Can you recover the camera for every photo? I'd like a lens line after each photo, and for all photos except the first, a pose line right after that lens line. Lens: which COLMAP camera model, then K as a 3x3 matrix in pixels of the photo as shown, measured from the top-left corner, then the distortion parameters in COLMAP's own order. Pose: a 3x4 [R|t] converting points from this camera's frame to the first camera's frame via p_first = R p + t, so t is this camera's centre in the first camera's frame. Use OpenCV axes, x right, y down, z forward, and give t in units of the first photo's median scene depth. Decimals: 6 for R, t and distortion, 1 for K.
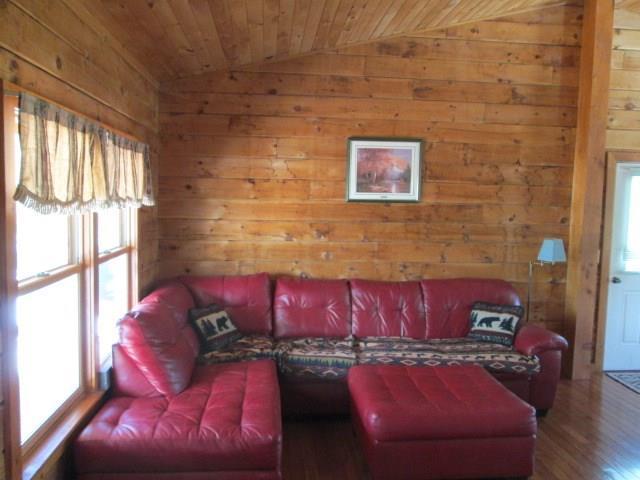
lens RADIAL K [[534.7, 0, 320.0], [0, 534.7, 240.0], [0, 0, 1]] dist [-0.052861, 0.047716]
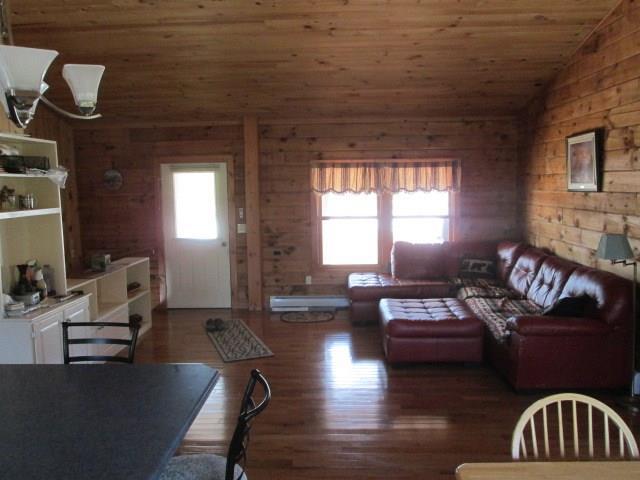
lens RADIAL K [[534.7, 0, 320.0], [0, 534.7, 240.0], [0, 0, 1]] dist [-0.052861, 0.047716]
pose [[-0.128863, 0.082728, -0.988206, 1.275165], [-0.070508, 0.993228, 0.092343, -0.034462], [0.989153, 0.081575, -0.122157, 0.616343]]
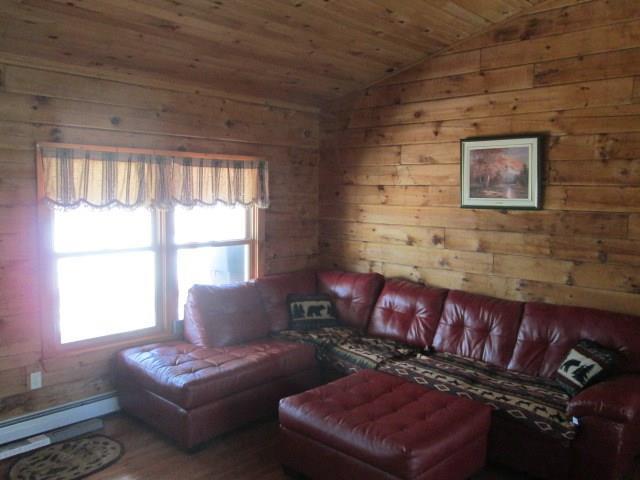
lens RADIAL K [[534.7, 0, 320.0], [0, 534.7, 240.0], [0, 0, 1]] dist [-0.052861, 0.047716]
pose [[0.657333, 0.055656, -0.751543, 0.596346], [-0.061613, 0.997900, 0.020011, -0.018609], [0.751078, 0.033151, 0.659381, 0.199830]]
